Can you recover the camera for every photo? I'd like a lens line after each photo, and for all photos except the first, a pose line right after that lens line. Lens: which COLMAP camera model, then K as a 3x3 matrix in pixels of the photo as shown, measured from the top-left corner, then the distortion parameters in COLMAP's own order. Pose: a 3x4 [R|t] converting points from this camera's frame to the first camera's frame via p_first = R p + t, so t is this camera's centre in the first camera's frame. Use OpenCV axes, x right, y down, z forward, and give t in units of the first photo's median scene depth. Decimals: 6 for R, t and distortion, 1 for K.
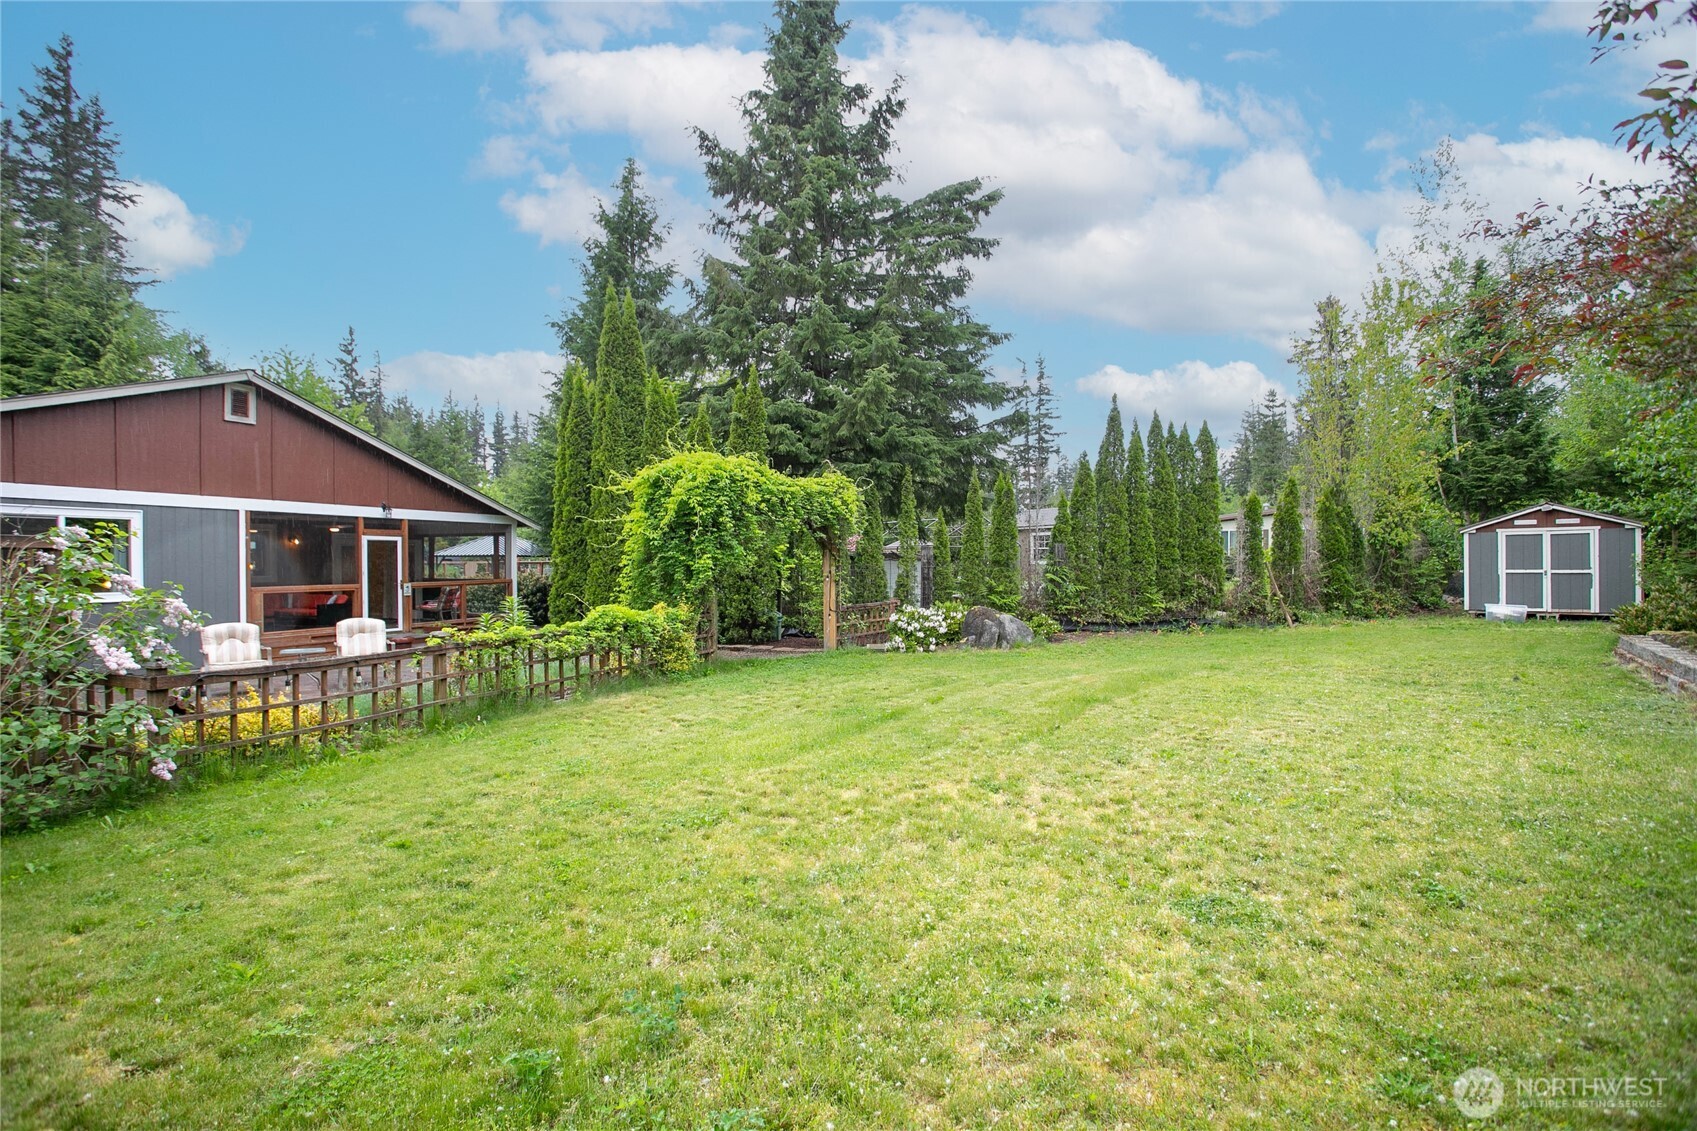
lens RADIAL K [[824.3, 0, 833.1], [0, 824.3, 564.4], [0, 0, 1]] dist [-0.046563, 0.019303]
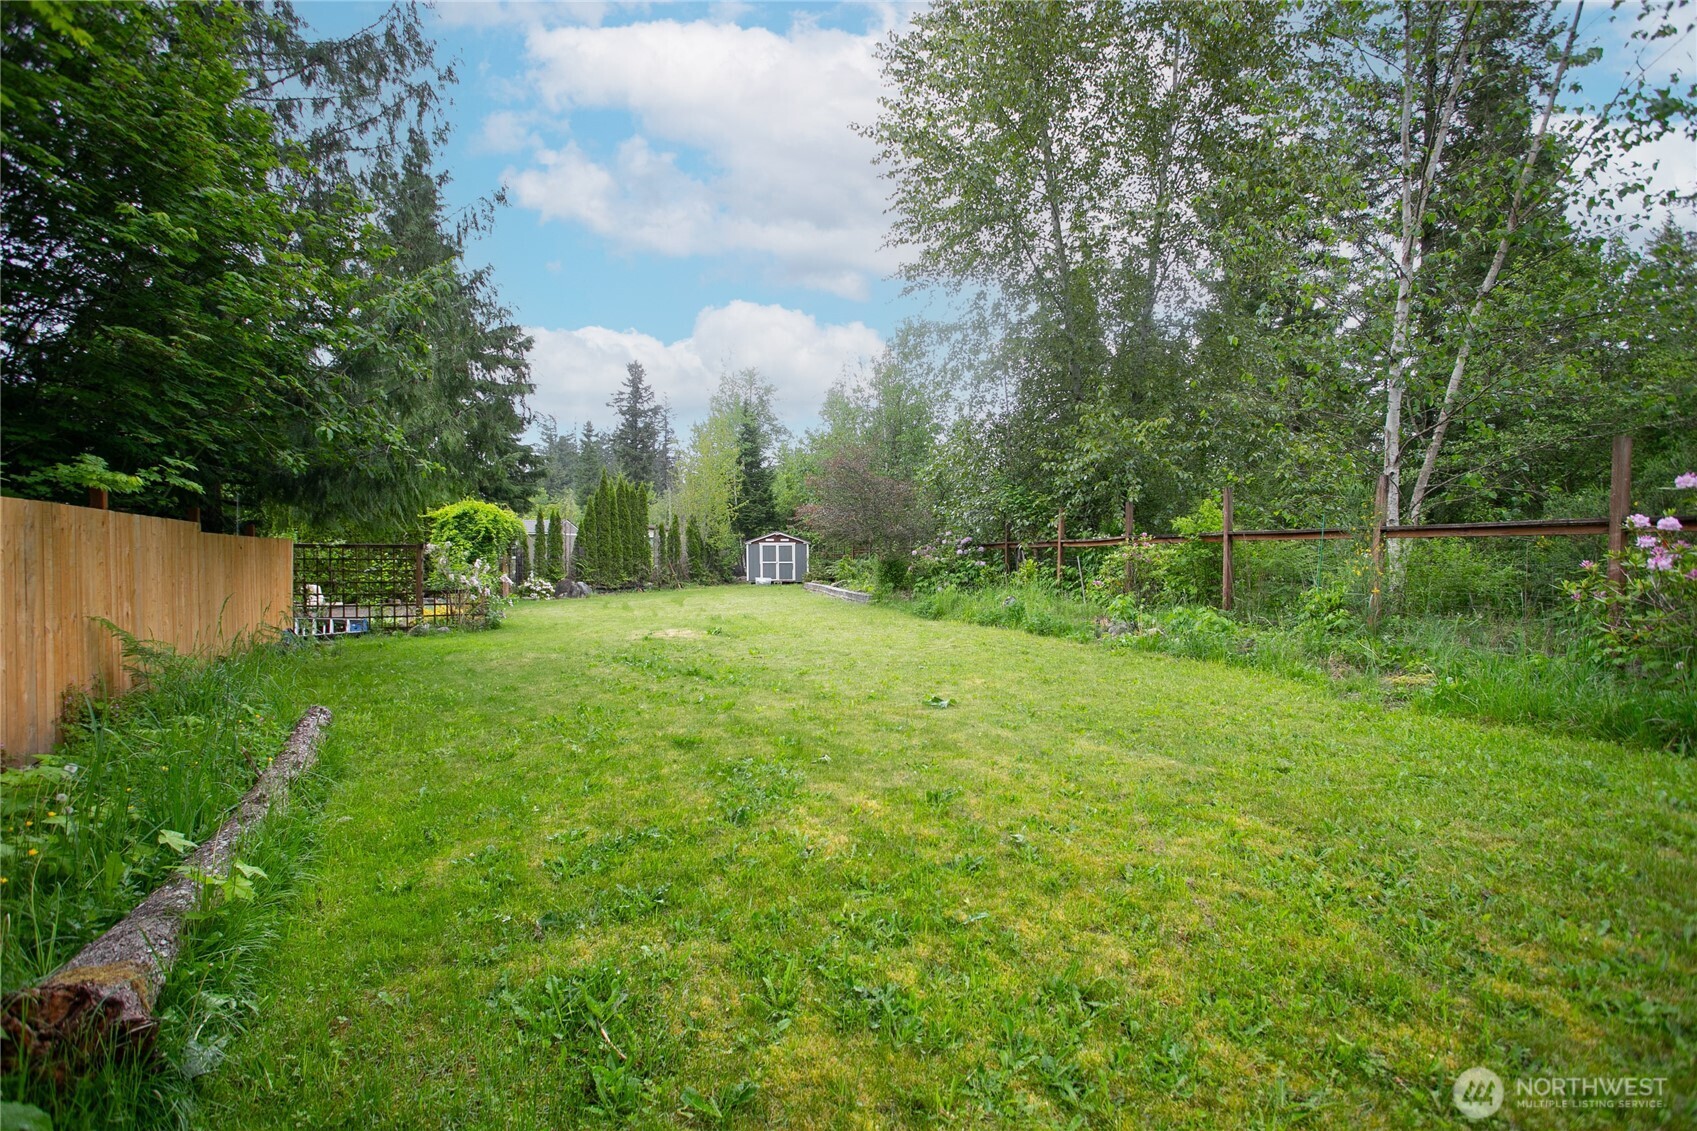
lens RADIAL K [[824.3, 0, 849.2], [0, 824.3, 563.5], [0, 0, 1]] dist [-0.046563, 0.019303]
pose [[0.659794, 0.003000, 0.751441, -0.821180], [-0.004588, 0.999989, 0.000036, 0.012846], [-0.751433, -0.003472, 0.659800, -0.772704]]
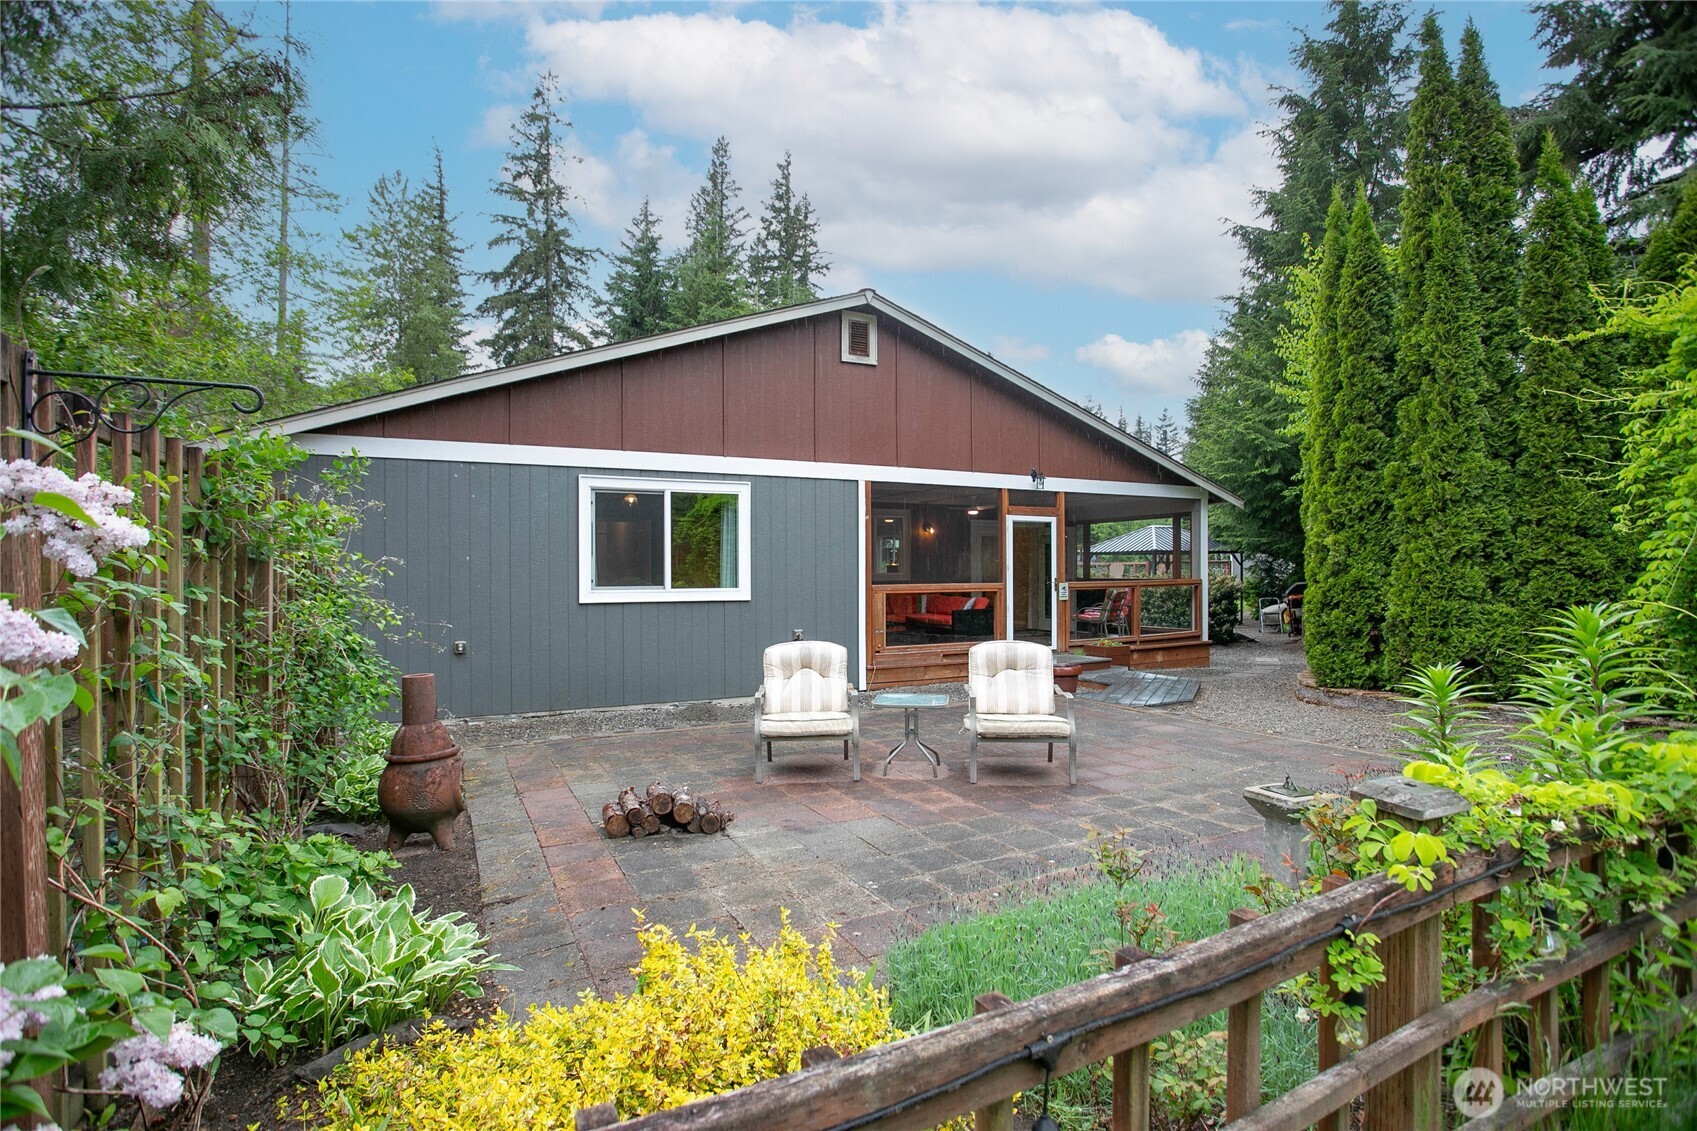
lens RADIAL K [[824.3, 0, 834.6], [0, 824.3, 557.9], [0, 0, 1]] dist [-0.046563, 0.019303]
pose [[0.748777, -0.010605, -0.662737, -0.222485], [-0.000541, 0.999862, -0.016611, 0.015246], [0.662821, 0.012796, 0.748668, 0.373986]]
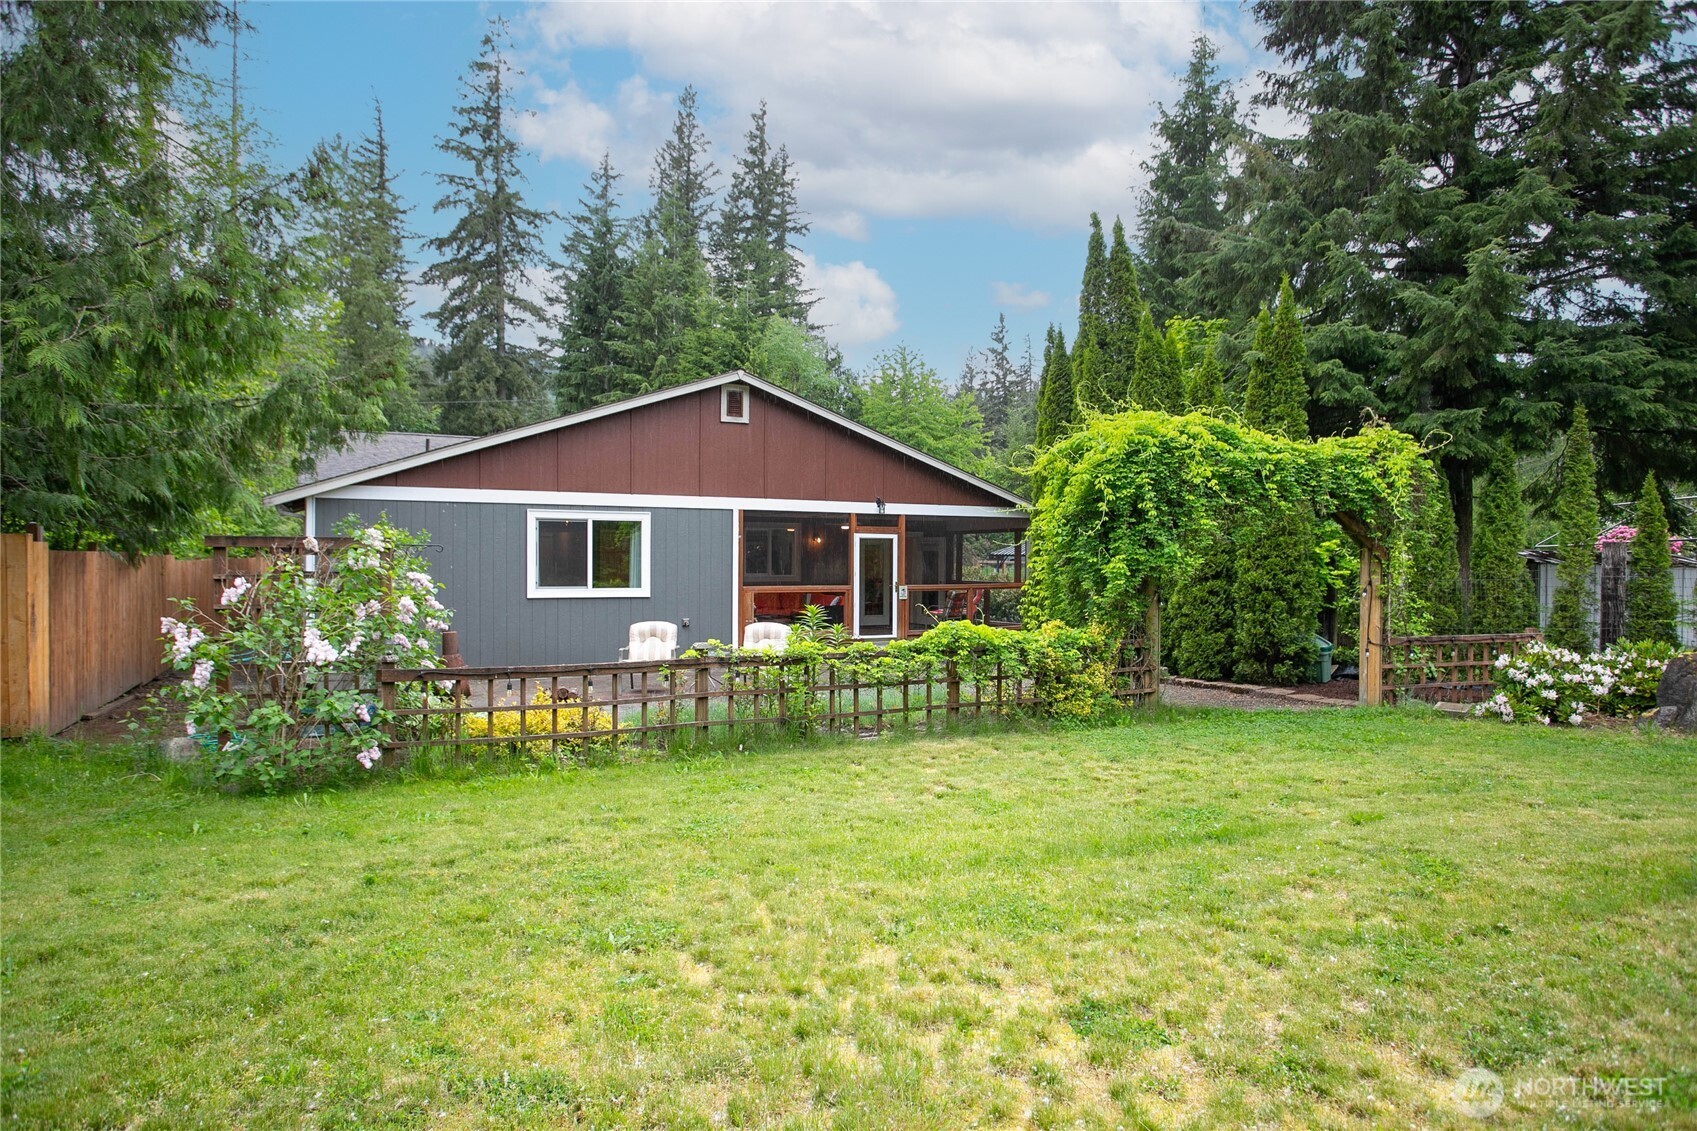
lens RADIAL K [[973.1, 0, 839.6], [0, 973.1, 572.4], [0, 0, 1]] dist [-0.052197, 0.027315]
pose [[0.752077, 0.014999, -0.658904, 0.154441], [-0.009565, 0.999884, 0.011843, -0.003574], [0.659005, -0.002604, 0.752134, 0.151940]]
